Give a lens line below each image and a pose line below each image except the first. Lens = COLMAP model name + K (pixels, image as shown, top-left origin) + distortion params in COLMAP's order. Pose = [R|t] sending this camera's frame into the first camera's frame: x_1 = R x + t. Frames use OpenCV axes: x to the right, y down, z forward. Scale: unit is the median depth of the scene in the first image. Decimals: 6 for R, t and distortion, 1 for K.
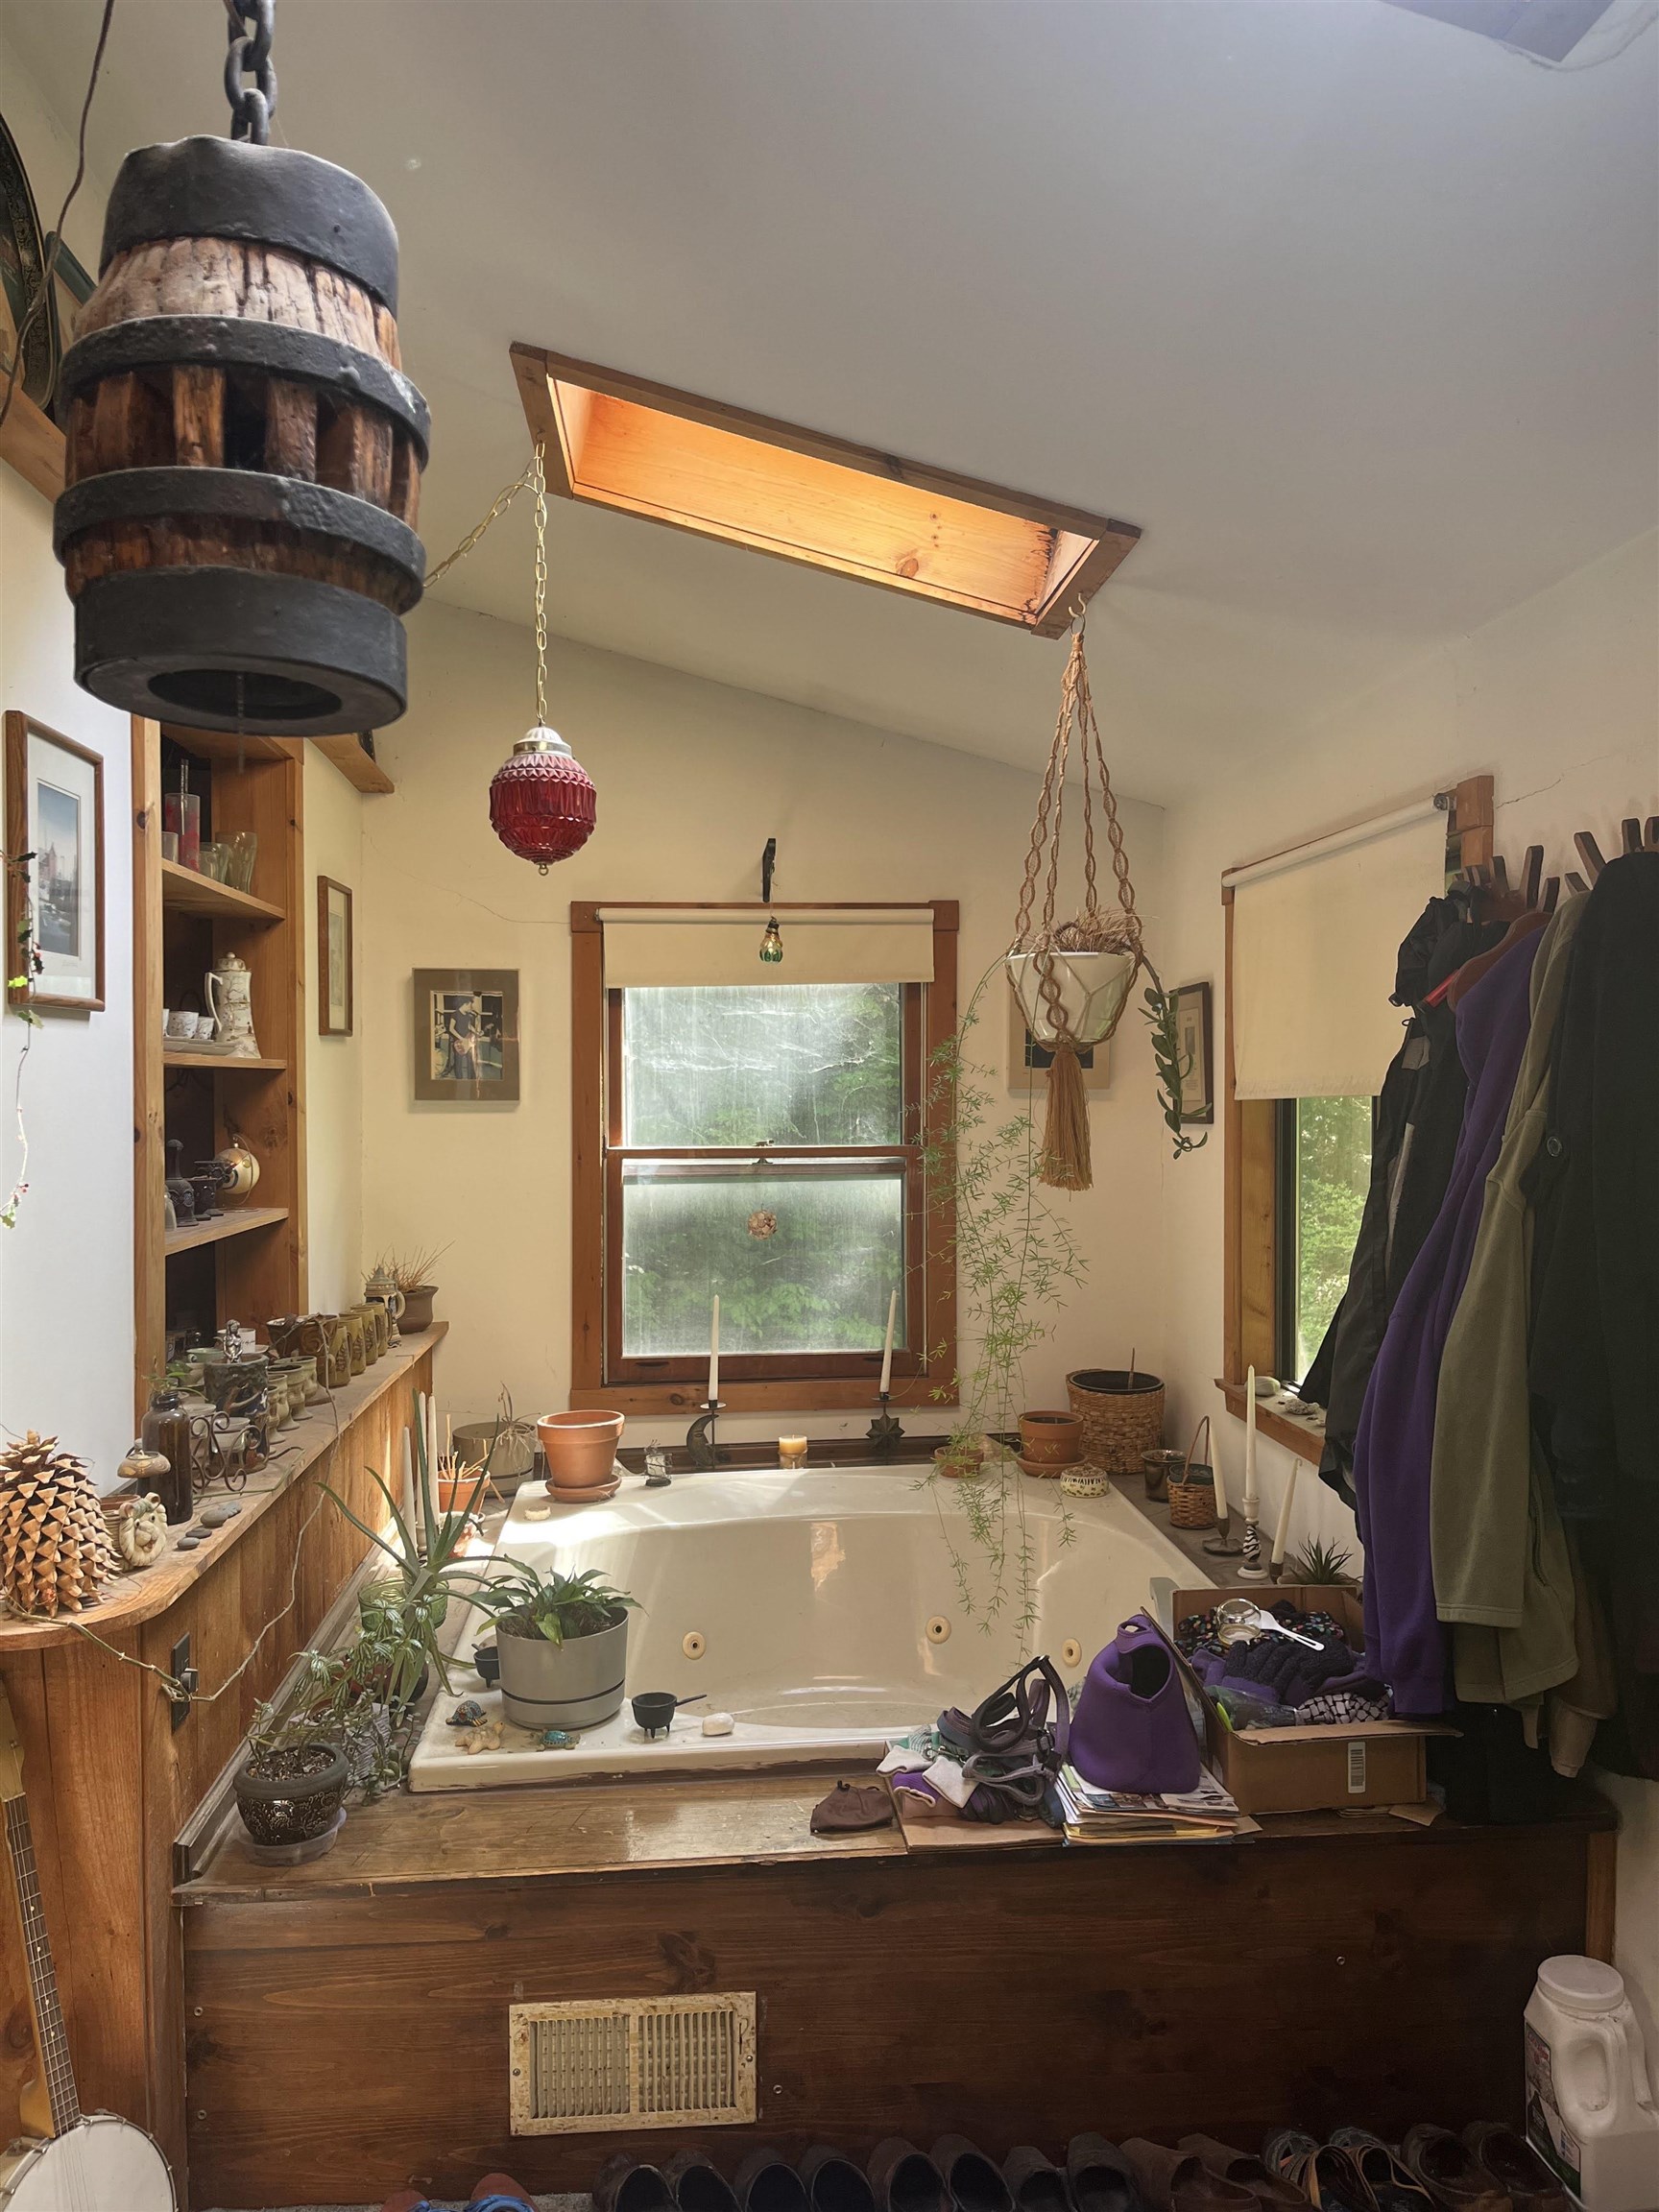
lens RADIAL K [[1698.6, 0, 838.5], [0, 1698.6, 1096.0], [0, 0, 1]] dist [0.068288, -0.084544]
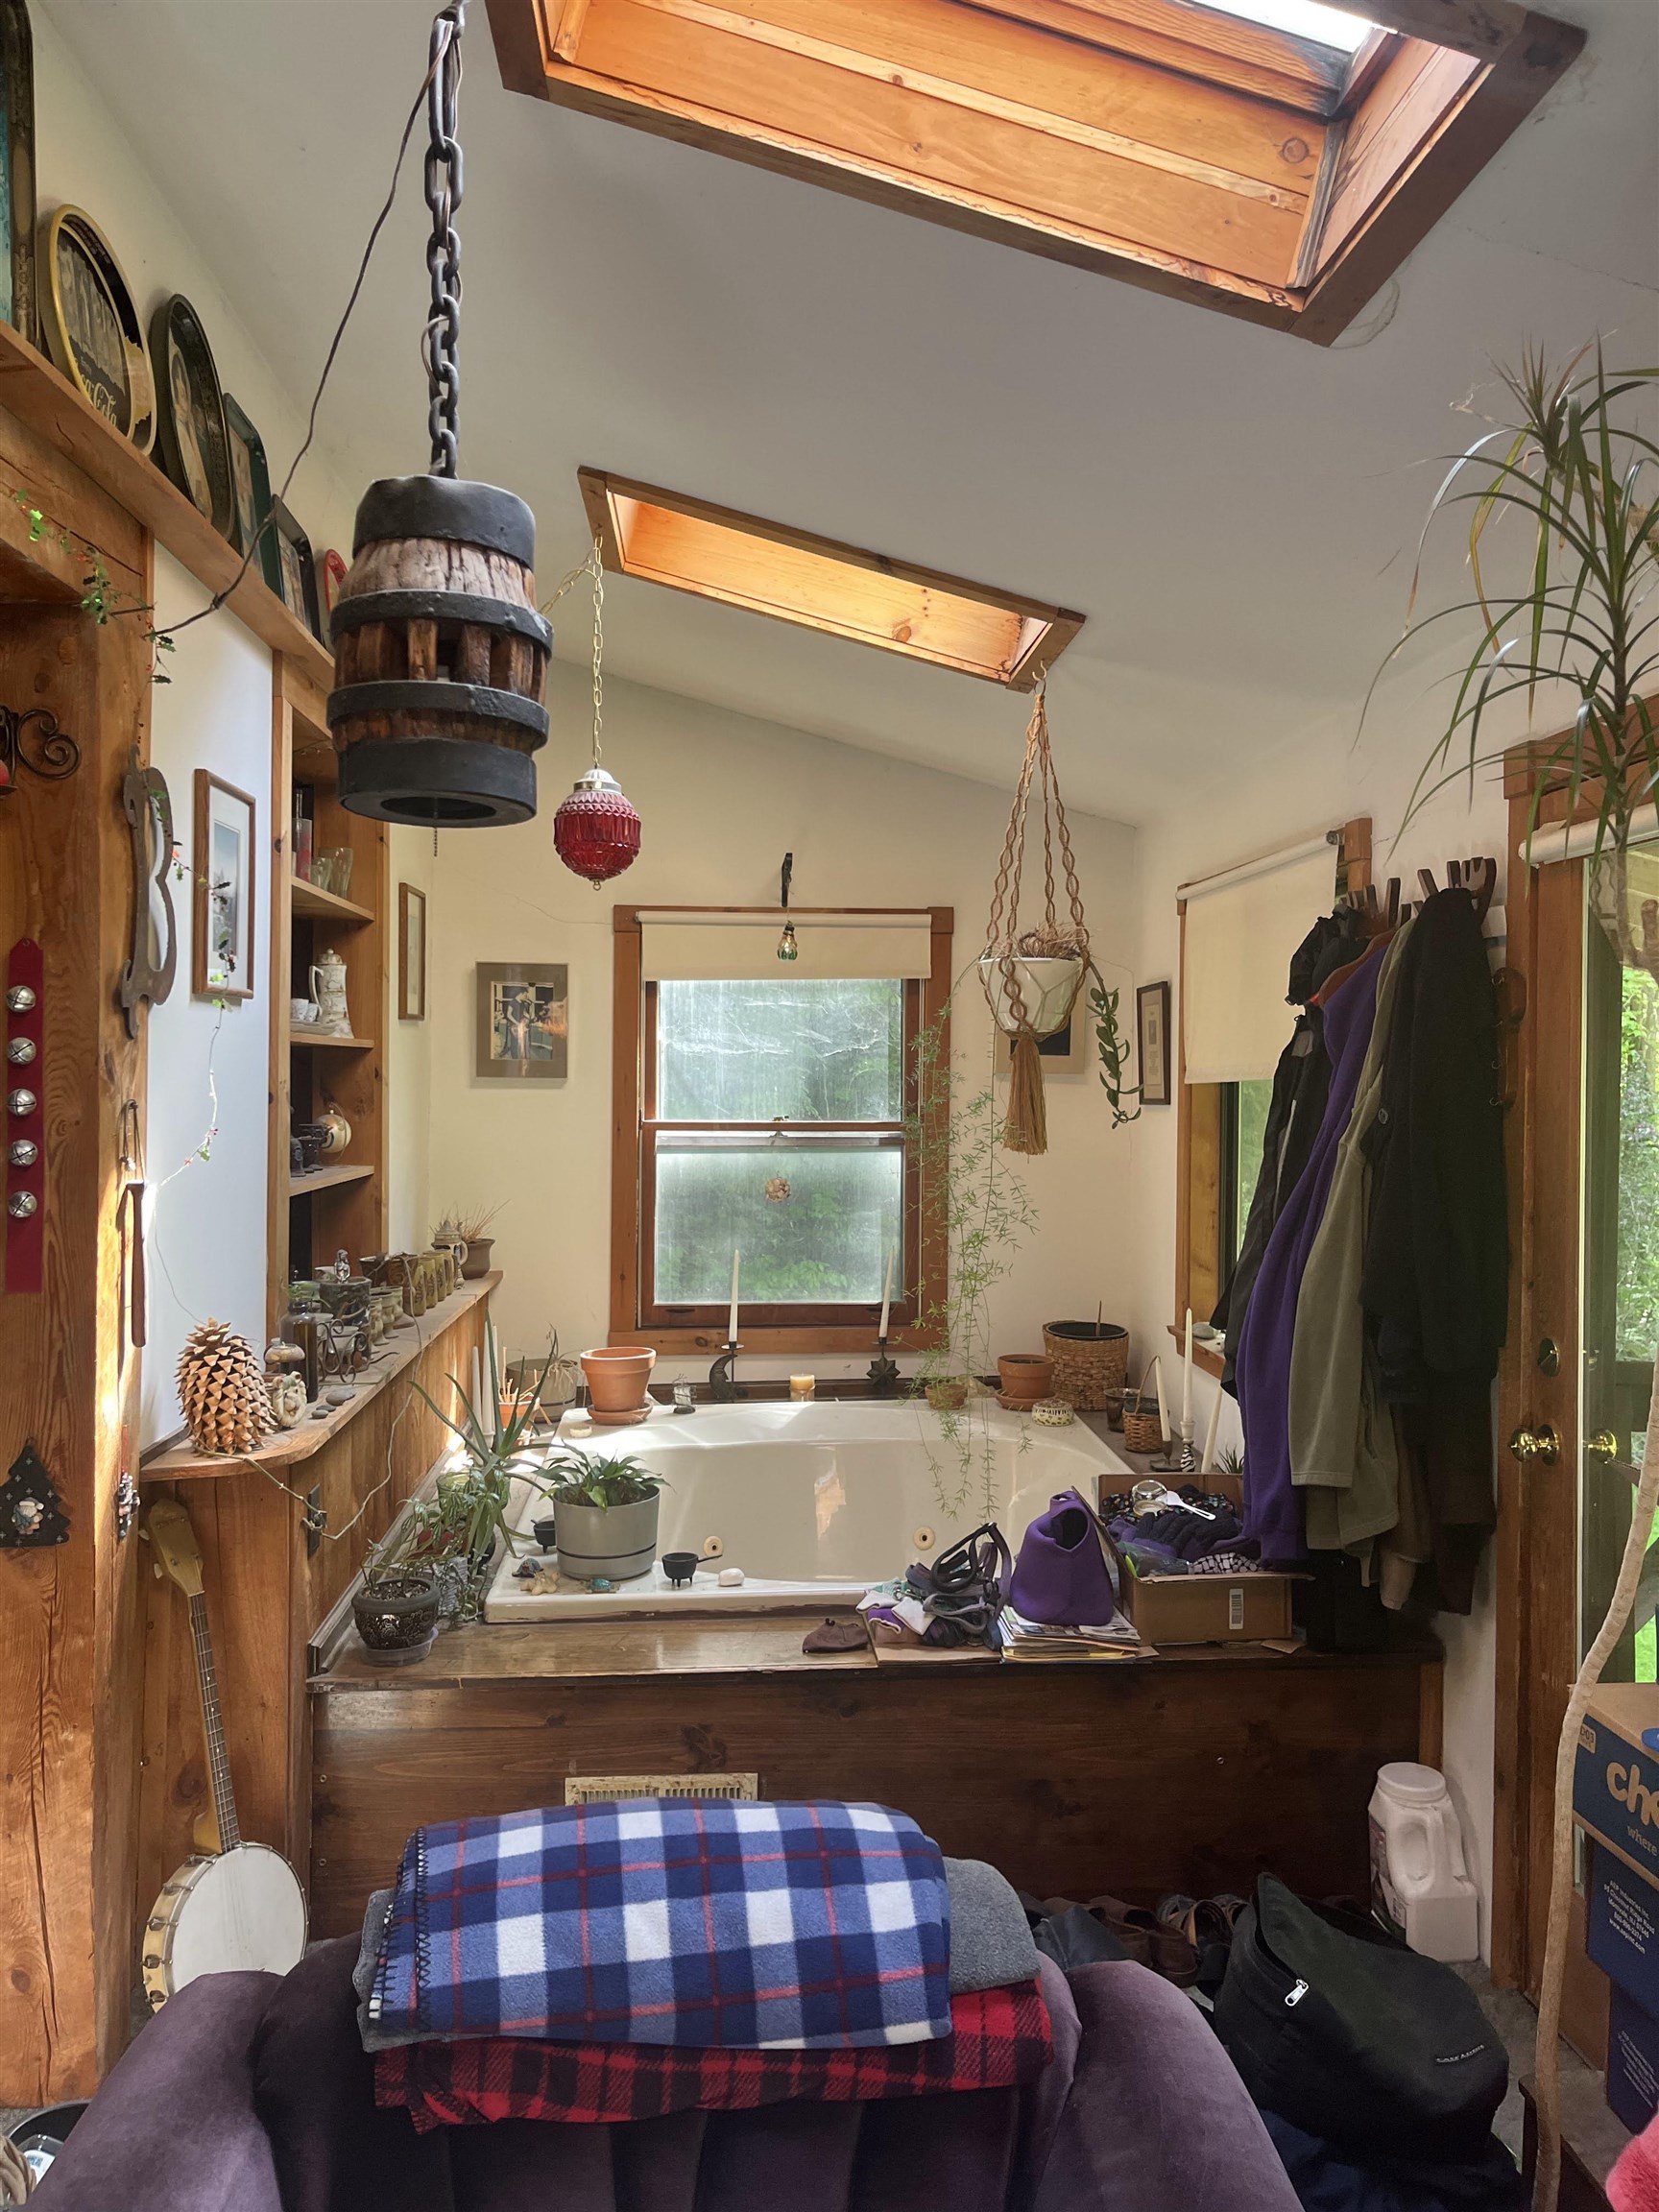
lens RADIAL K [[1673.9, 0, 832.0], [0, 1673.9, 1076.1], [0, 0, 1]] dist [0.056313, -0.002702]
pose [[0.999755, 0.011252, -0.019062, 0.021798], [-0.011344, 0.999924, -0.004728, 0.008058], [0.019008, 0.004943, 0.999807, -0.220315]]
